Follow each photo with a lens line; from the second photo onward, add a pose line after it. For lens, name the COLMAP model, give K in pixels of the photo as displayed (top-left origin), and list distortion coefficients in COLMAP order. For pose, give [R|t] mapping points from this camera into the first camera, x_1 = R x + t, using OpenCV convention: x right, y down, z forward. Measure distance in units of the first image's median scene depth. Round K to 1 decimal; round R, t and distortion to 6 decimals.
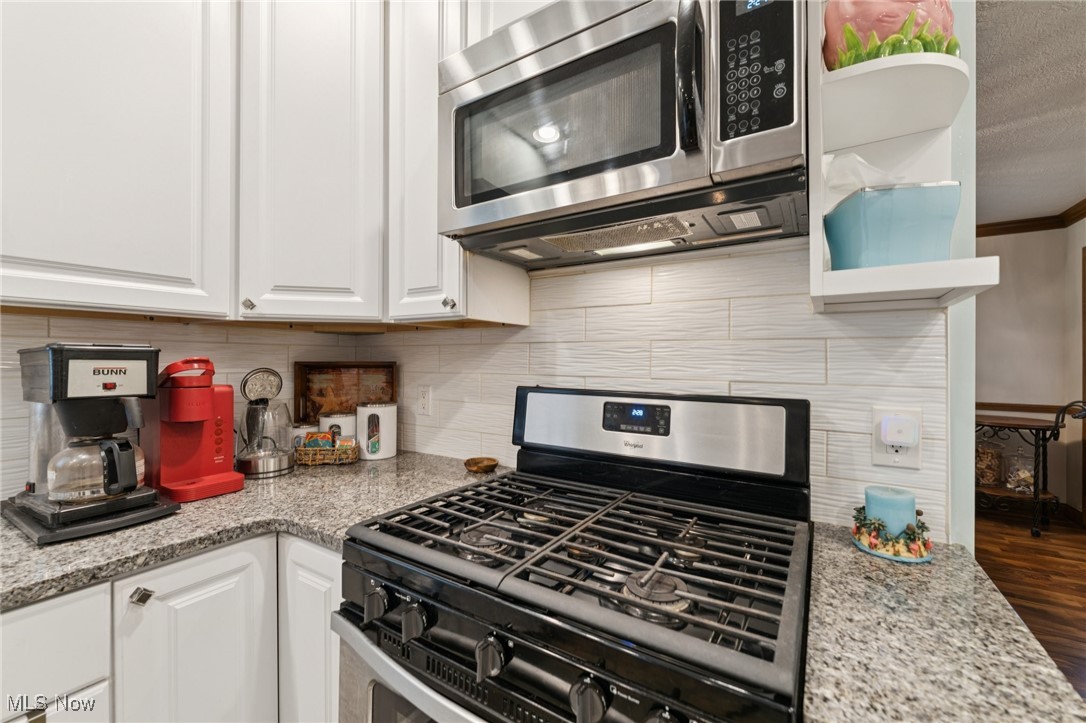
lens RADIAL K [[438.8, 0, 544.9], [0, 438.8, 360.0], [0, 0, 1]] dist [0.000129, 0.000305]
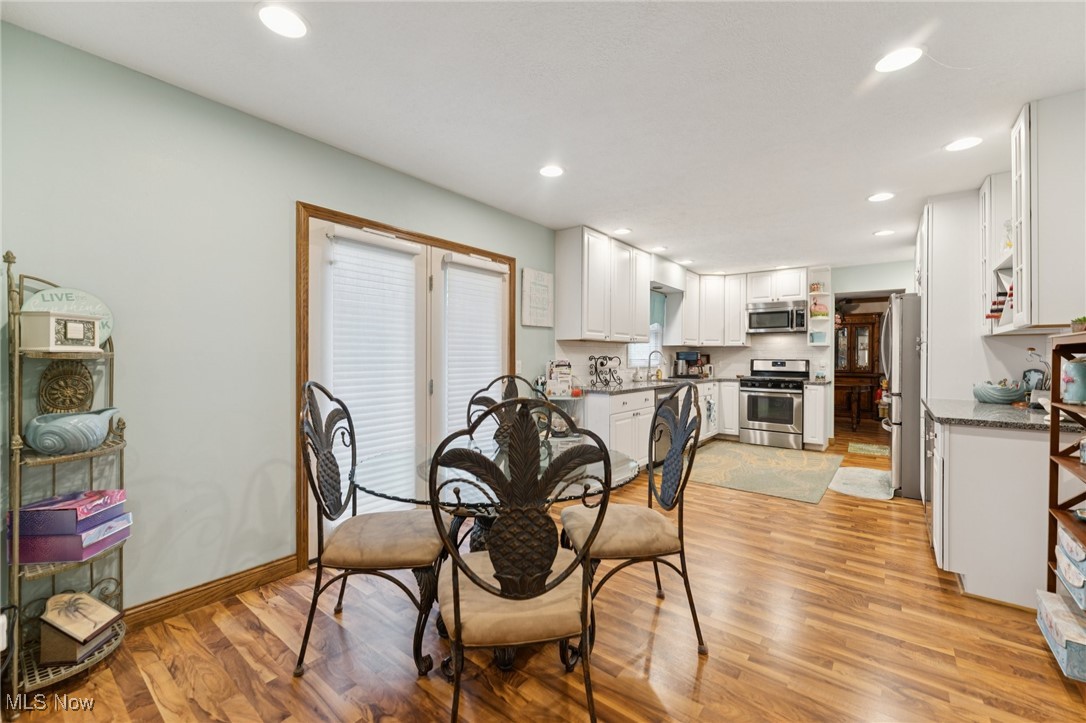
lens RADIAL K [[438.8, 0, 541.7], [0, 438.8, 355.8], [0, 0, 1]] dist [0.000129, 0.000305]
pose [[0.994753, 0.003561, -0.102246, -1.965249], [-0.003768, 0.999991, -0.001832, 0.041776], [0.102239, 0.002207, 0.994757, -4.298987]]
